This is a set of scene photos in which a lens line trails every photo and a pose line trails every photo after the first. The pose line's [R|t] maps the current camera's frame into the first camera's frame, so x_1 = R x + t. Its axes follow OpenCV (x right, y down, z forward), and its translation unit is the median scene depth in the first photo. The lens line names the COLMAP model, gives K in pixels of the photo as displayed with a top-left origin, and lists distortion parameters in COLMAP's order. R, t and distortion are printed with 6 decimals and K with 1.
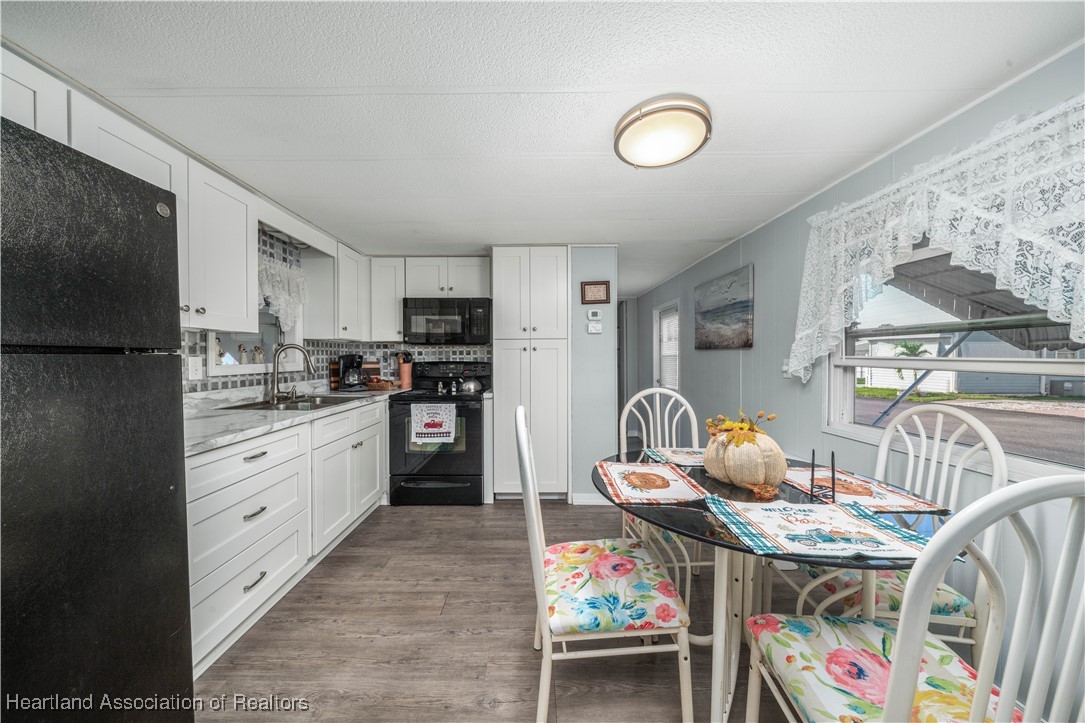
lens RADIAL K [[373.8, 0, 530.3], [0, 373.8, 359.4], [0, 0, 1]] dist [-0.000349, -0.000015]
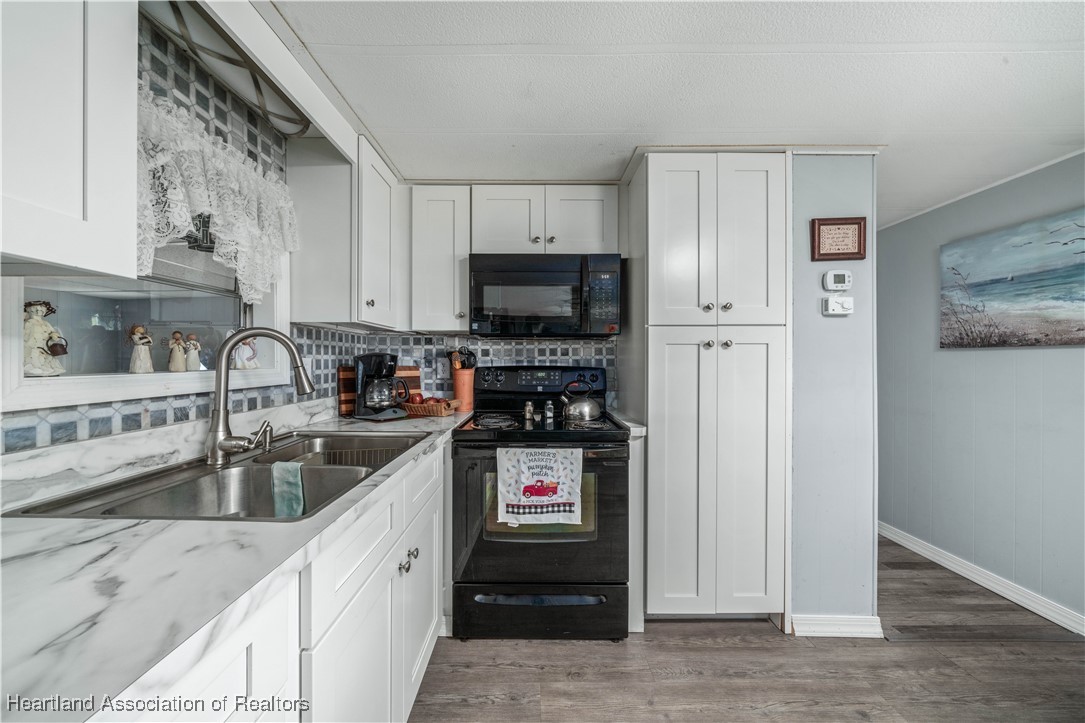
lens RADIAL K [[383.8, 0, 533.9], [0, 383.8, 359.1], [0, 0, 1]] dist [-0.000487, -0.000014]
pose [[0.999992, 0.003746, 0.001626, -0.262218], [-0.003732, 0.999955, -0.008695, -0.000544], [-0.001659, 0.008688, 0.999961, 0.453105]]
